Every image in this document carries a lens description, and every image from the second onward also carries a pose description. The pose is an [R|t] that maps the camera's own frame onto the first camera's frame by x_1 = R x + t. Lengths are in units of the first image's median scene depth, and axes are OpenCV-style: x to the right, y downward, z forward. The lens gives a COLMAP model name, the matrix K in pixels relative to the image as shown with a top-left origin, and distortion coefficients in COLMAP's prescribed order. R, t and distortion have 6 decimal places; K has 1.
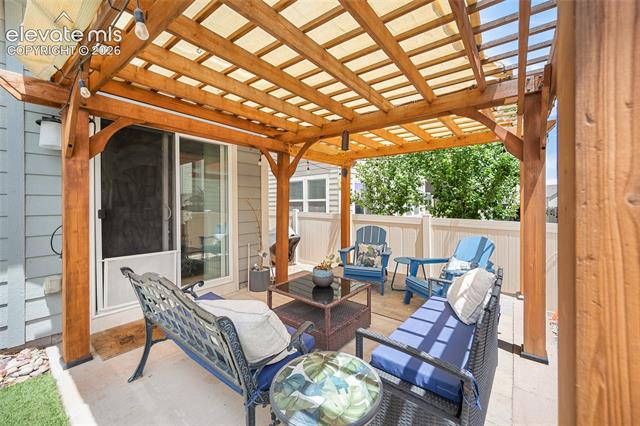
lens RADIAL K [[255.8, 0, 326.8], [0, 255.8, 205.1], [0, 0, 1]] dist [-0.004079, 0.000212]
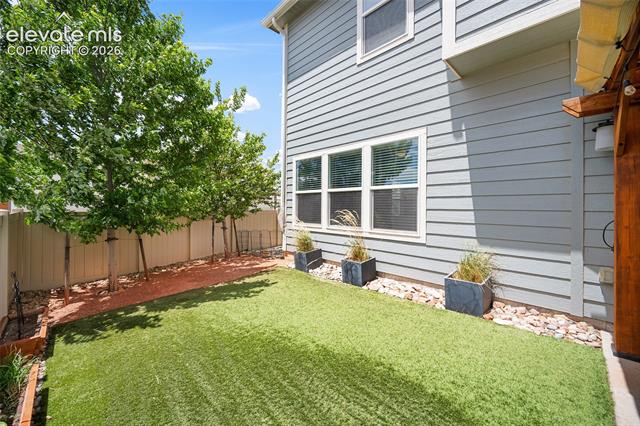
lens RADIAL K [[255.8, 0, 322.9], [0, 255.8, 209.9], [0, 0, 1]] dist [-0.004079, 0.000212]
pose [[-0.125263, 0.008481, -0.992087, 0.174630], [0.006780, 0.999947, 0.007693, 0.018012], [0.992100, -0.005762, -0.125314, -0.078382]]
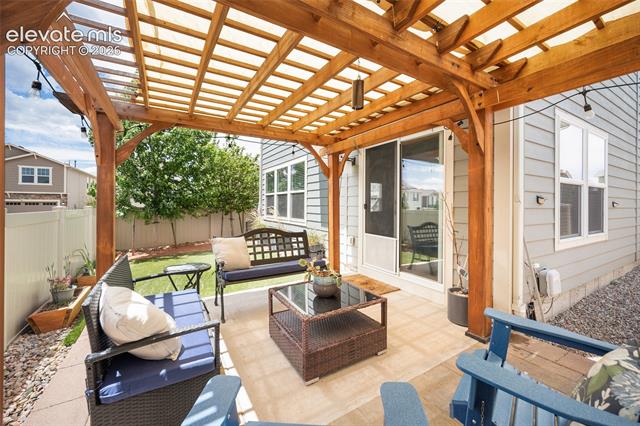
lens RADIAL K [[255.8, 0, 315.7], [0, 255.8, 207.7], [0, 0, 1]] dist [-0.004079, 0.000212]
pose [[-0.367248, 0.005208, -0.930109, 1.016754], [0.004967, 0.999981, 0.003639, 0.047684], [0.930110, -0.003283, -0.367267, 1.645139]]
